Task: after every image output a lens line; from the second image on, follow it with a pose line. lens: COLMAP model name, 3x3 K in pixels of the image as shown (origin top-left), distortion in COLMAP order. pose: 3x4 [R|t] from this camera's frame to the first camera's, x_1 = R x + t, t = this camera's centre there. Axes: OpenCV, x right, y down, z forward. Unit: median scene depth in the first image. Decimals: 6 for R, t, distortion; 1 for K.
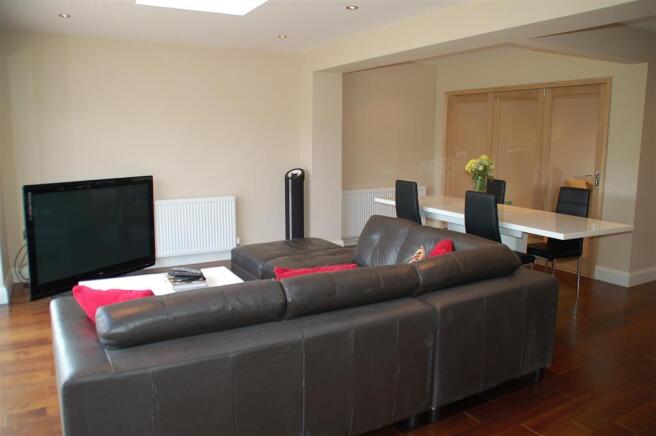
lens RADIAL K [[522.4, 0, 328.0], [0, 522.4, 218.0], [0, 0, 1]] dist [-0.124474, -0.004662]
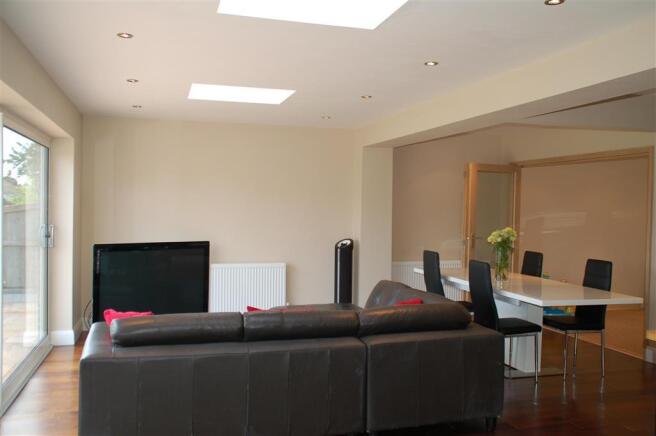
lens RADIAL K [[632.8, 0, 328.0], [0, 632.8, 218.0], [0, 0, 1]] dist [-0.000797, -0.390064]
pose [[0.971557, 0.011775, -0.236513, 0.253012], [-0.043855, 0.990433, -0.130840, 0.039253], [0.232710, 0.137491, 0.962778, -0.288518]]
